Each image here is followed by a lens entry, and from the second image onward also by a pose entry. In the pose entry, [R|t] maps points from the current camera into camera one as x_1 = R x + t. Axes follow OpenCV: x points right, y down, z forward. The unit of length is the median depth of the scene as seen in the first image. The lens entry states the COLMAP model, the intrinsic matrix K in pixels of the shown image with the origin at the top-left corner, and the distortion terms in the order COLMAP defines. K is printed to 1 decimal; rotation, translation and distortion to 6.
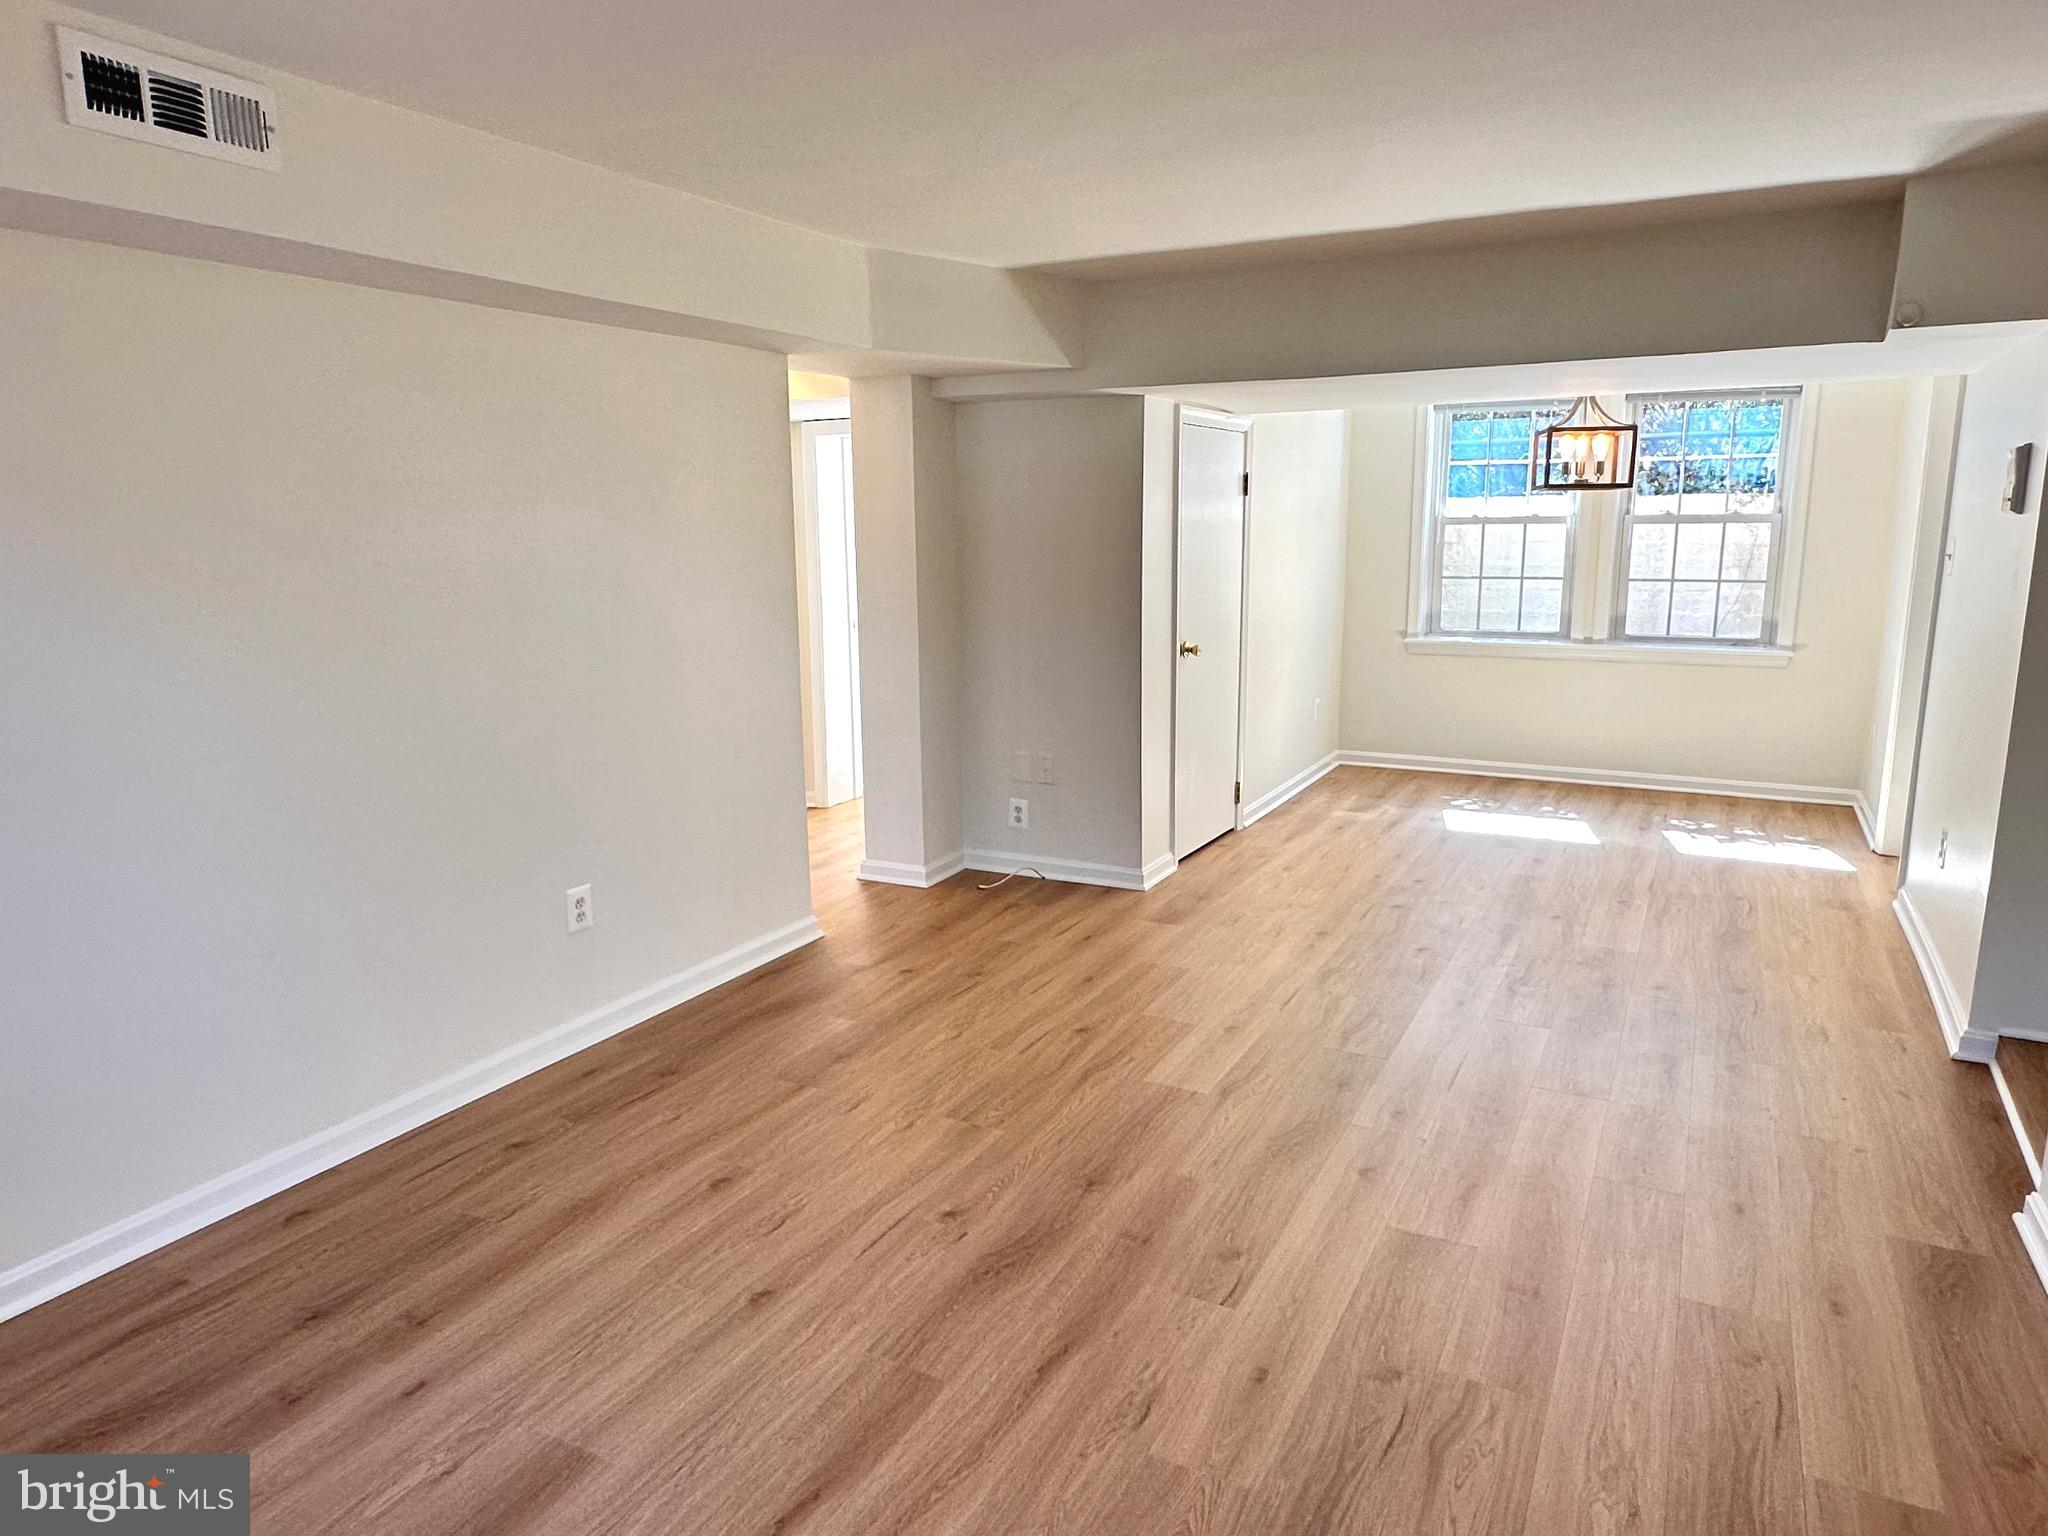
lens RADIAL K [[1283.6, 0, 1037.8], [0, 1283.6, 768.5], [0, 0, 1]] dist [0.002520, 0.003502]
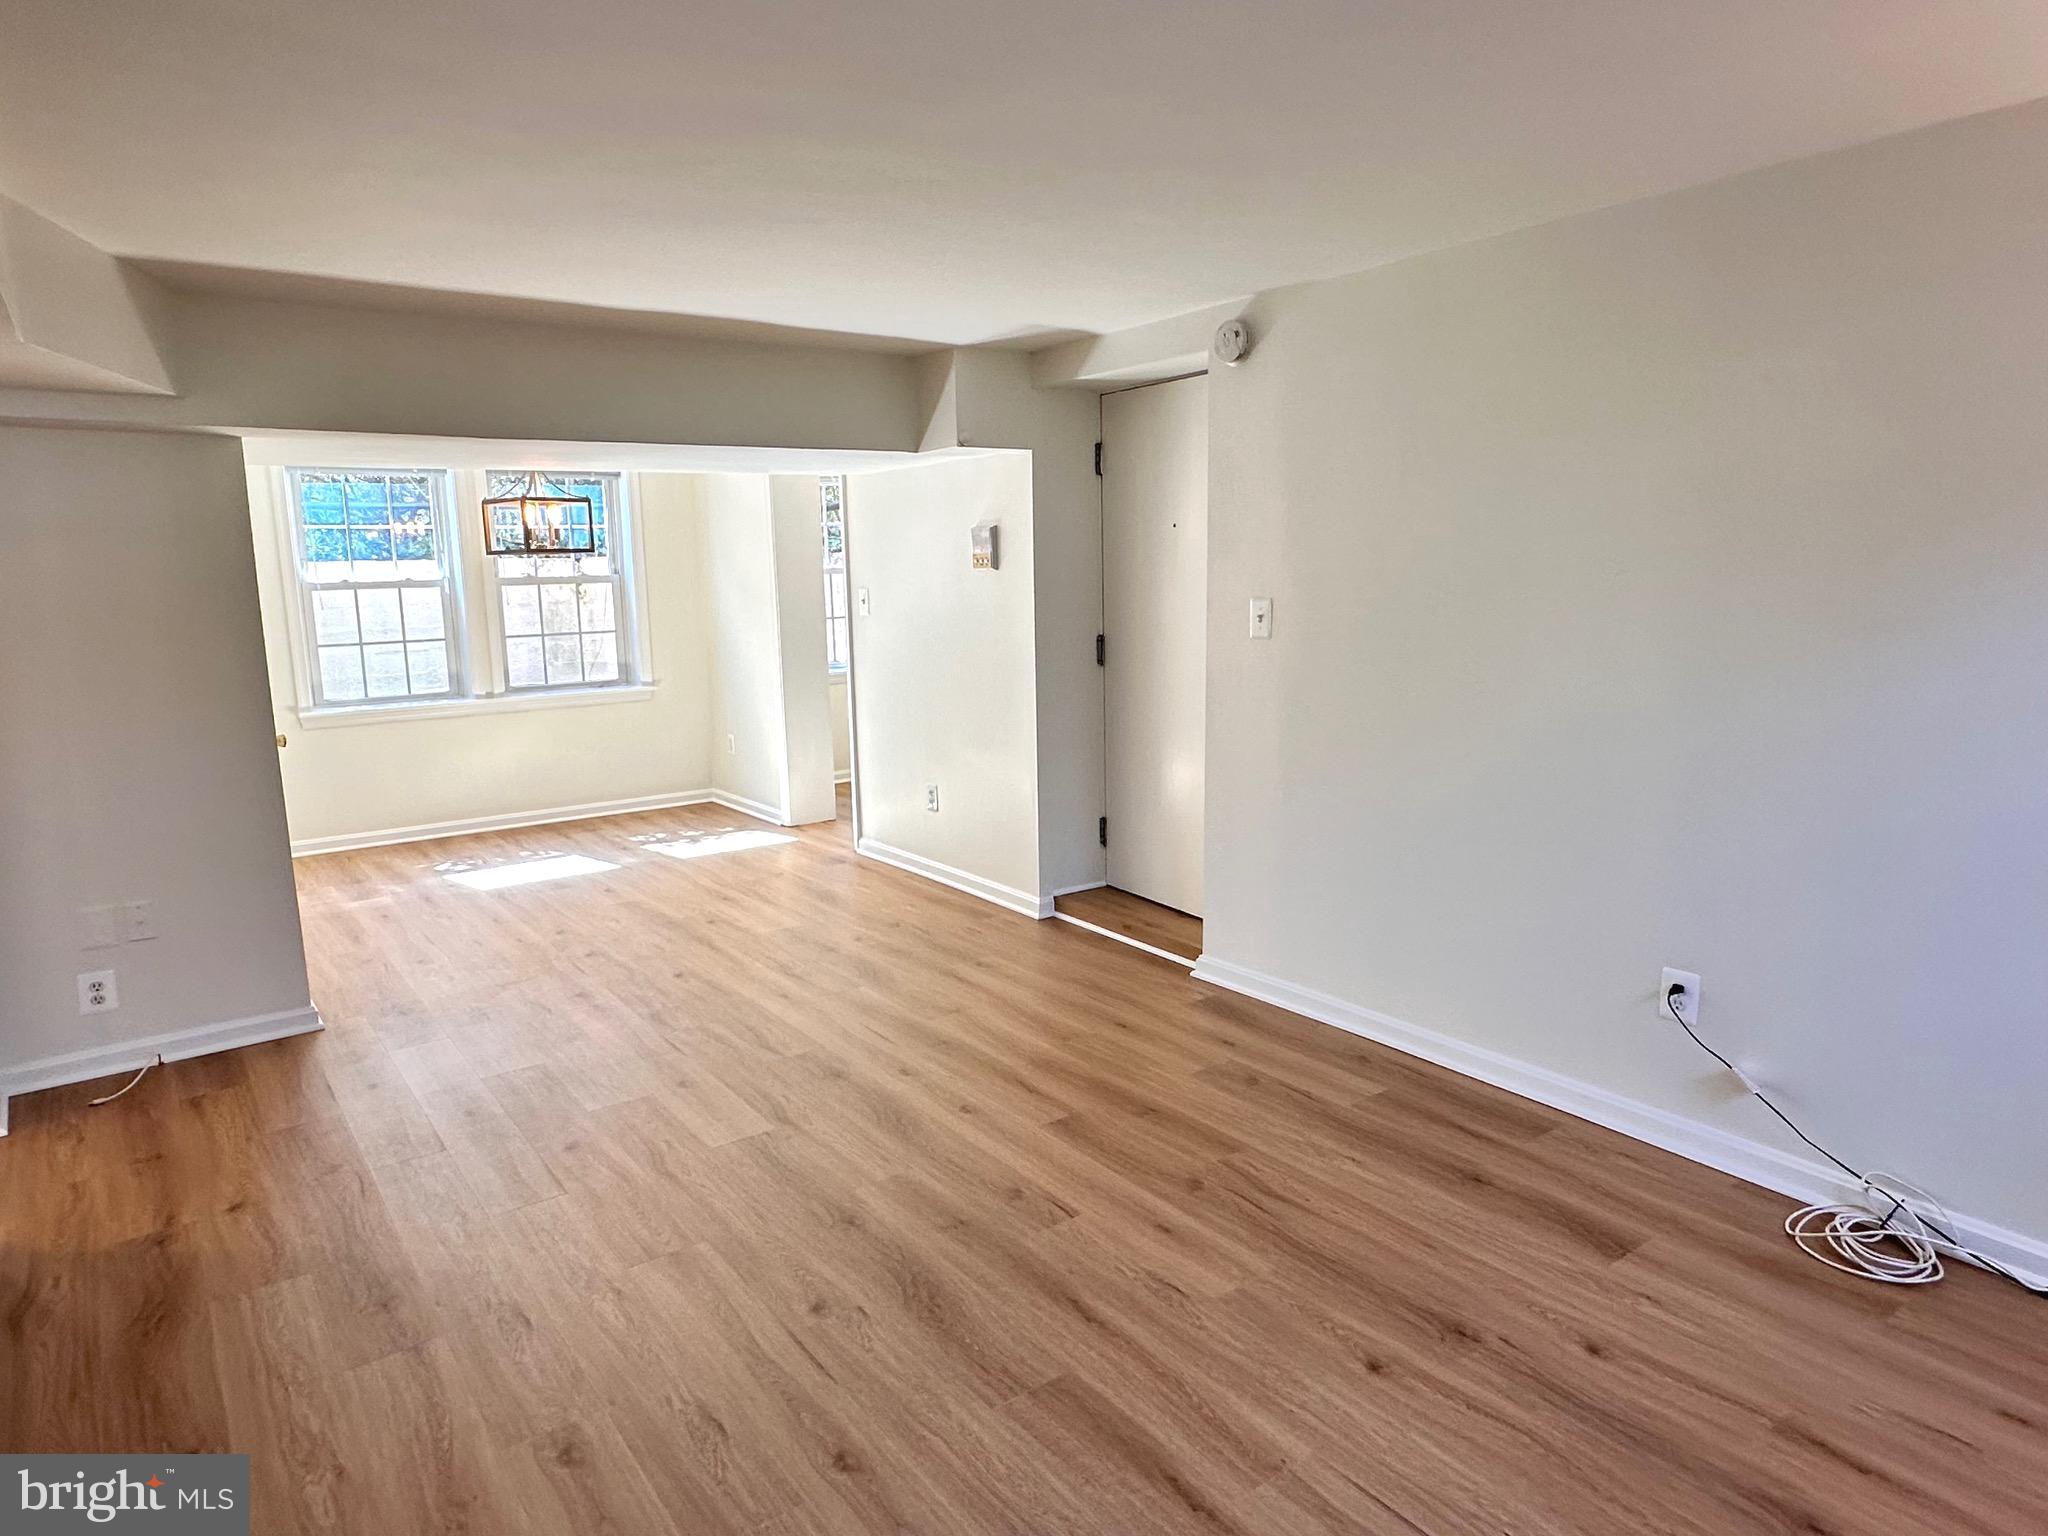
lens RADIAL K [[1243.5, 0, 1012.7], [0, 1243.5, 757.6], [0, 0, 1]] dist [-0.004673, 0.005799]
pose [[0.445686, -0.140720, 0.884060, -0.459016], [0.188792, 0.980131, 0.060835, -0.047044], [-0.875055, 0.139790, 0.463397, 0.240812]]
